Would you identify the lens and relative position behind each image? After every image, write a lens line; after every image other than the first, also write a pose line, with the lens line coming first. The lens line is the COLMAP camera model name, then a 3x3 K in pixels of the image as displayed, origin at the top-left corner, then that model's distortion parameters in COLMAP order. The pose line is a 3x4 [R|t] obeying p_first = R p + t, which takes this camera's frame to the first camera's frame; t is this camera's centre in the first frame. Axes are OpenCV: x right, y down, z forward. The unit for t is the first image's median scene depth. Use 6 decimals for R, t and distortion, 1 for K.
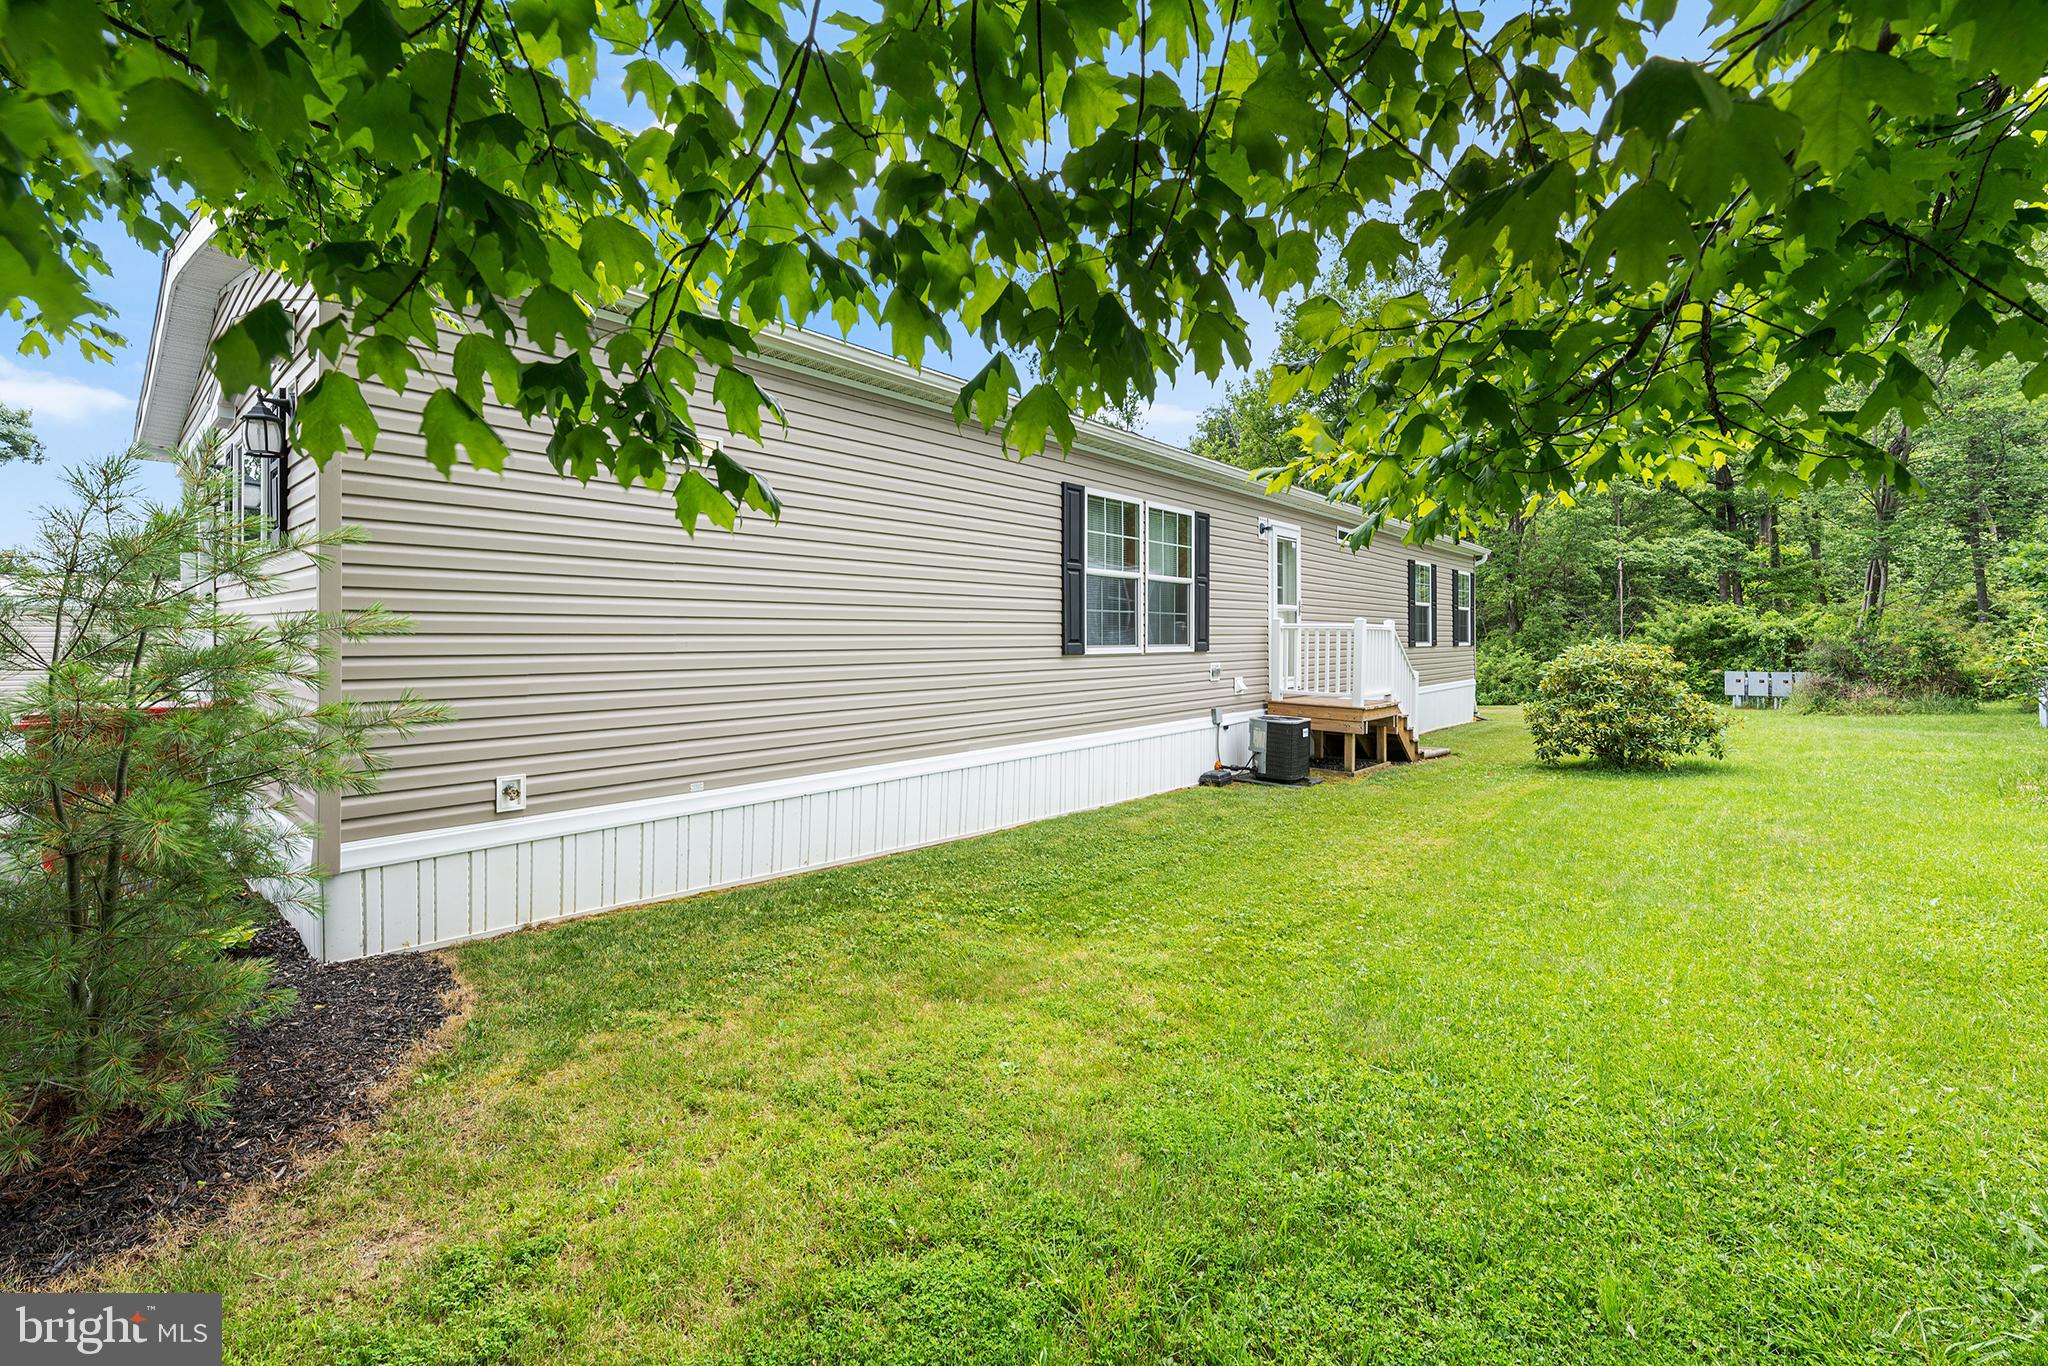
lens RADIAL K [[823.2, 0, 1082.3], [0, 823.2, 635.7], [0, 0, 1]] dist [0.000092, -0.000250]
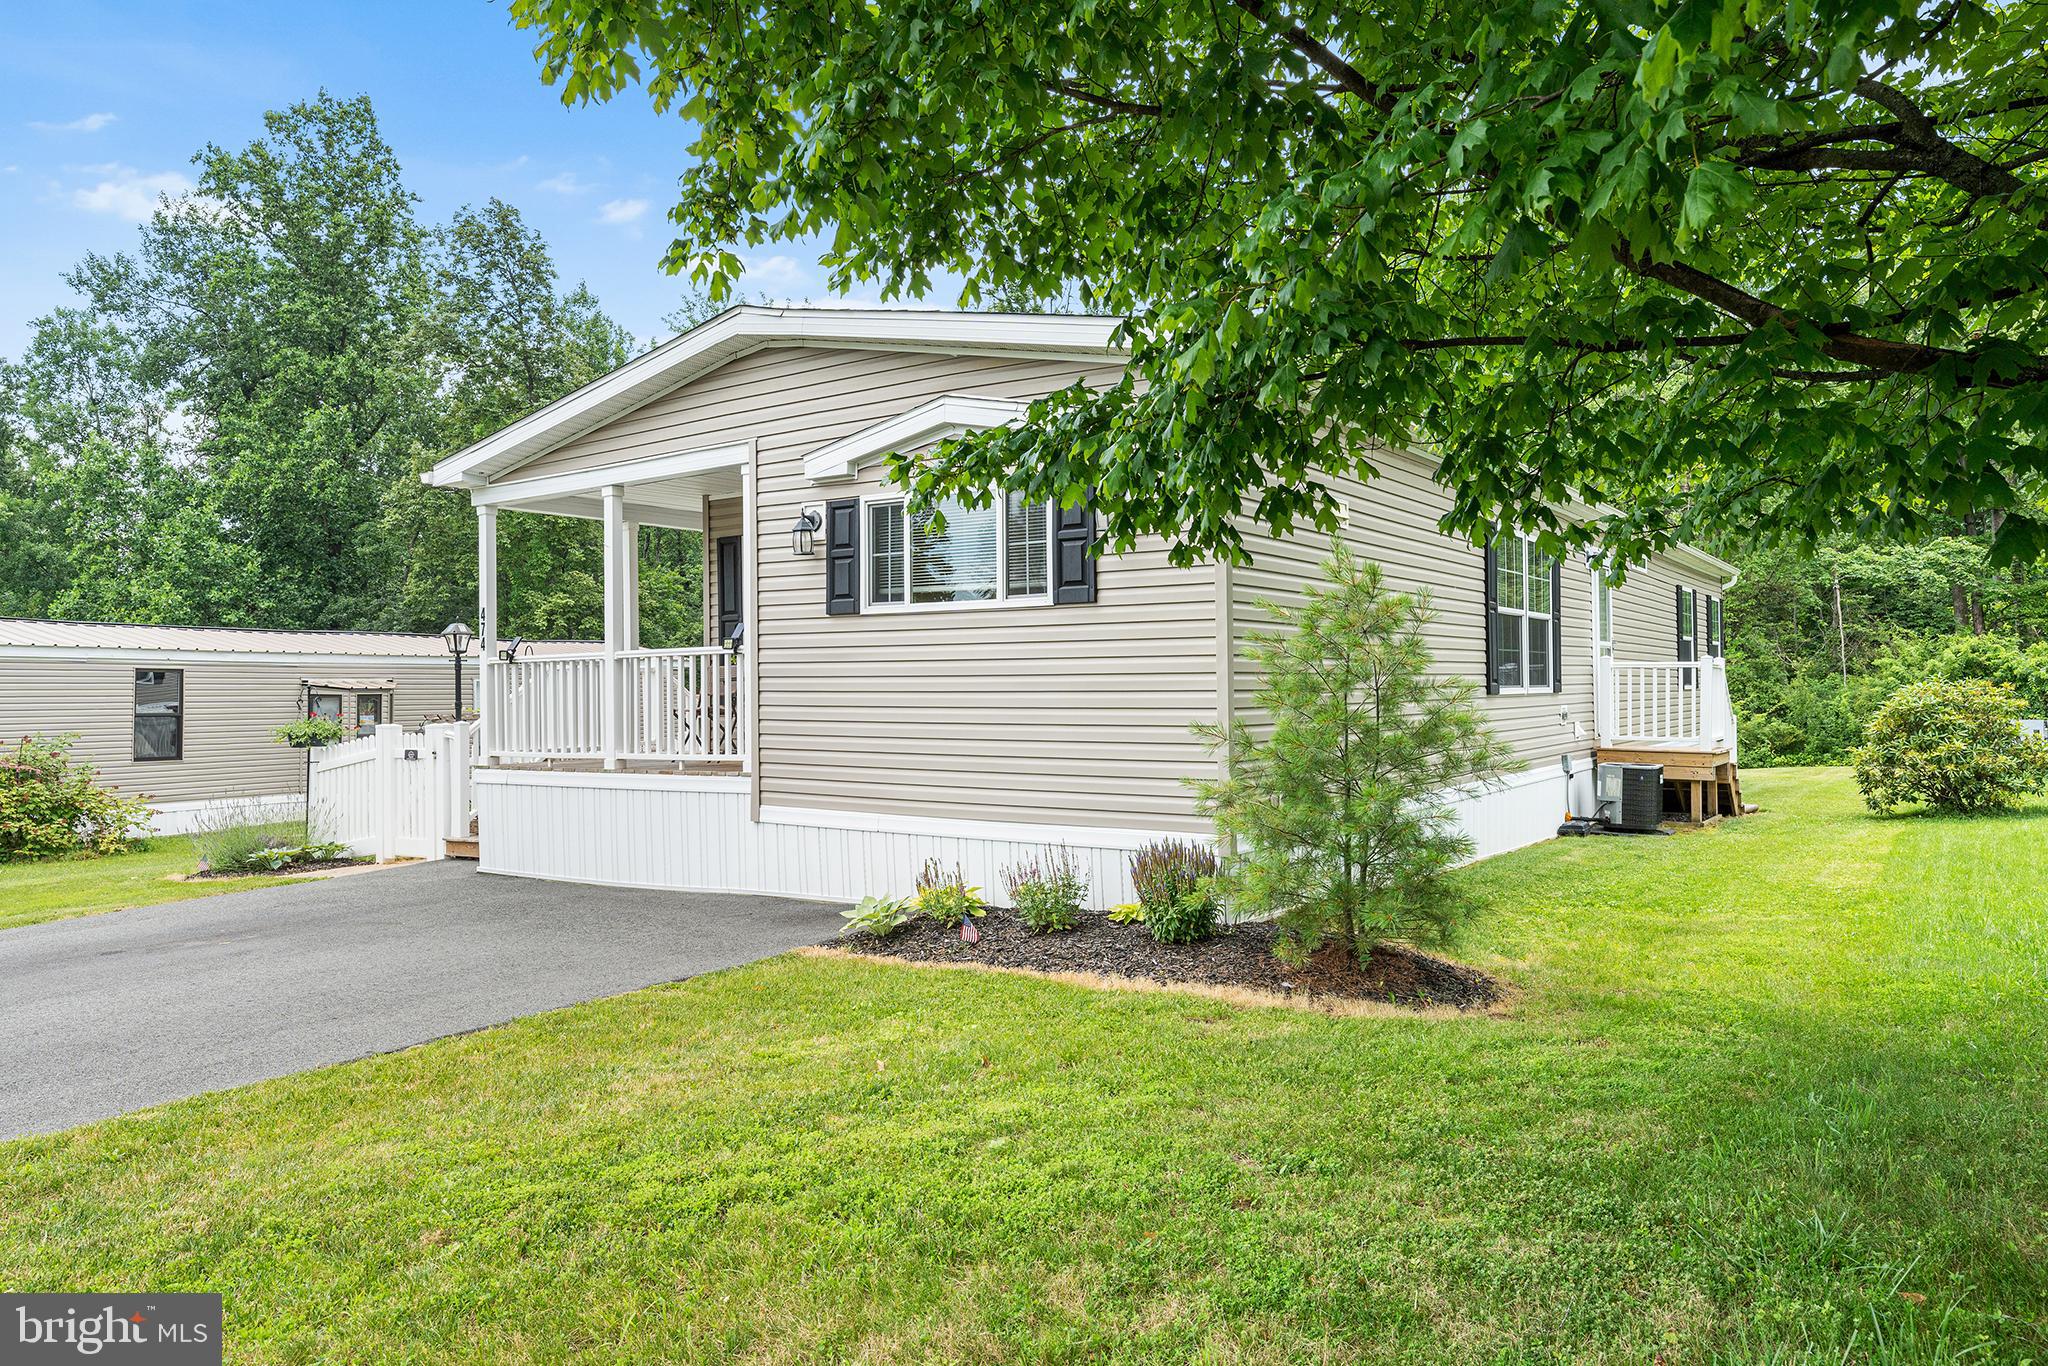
lens RADIAL K [[1366.2, 0, 1030.9], [0, 1366.2, 666.1], [0, 0, 1]] dist [0.000271, -0.001954]
pose [[0.995095, -0.010320, 0.098384, -0.529911], [0.012147, 0.999764, -0.017995, 0.008494], [-0.098175, 0.019102, 0.994986, -0.422575]]
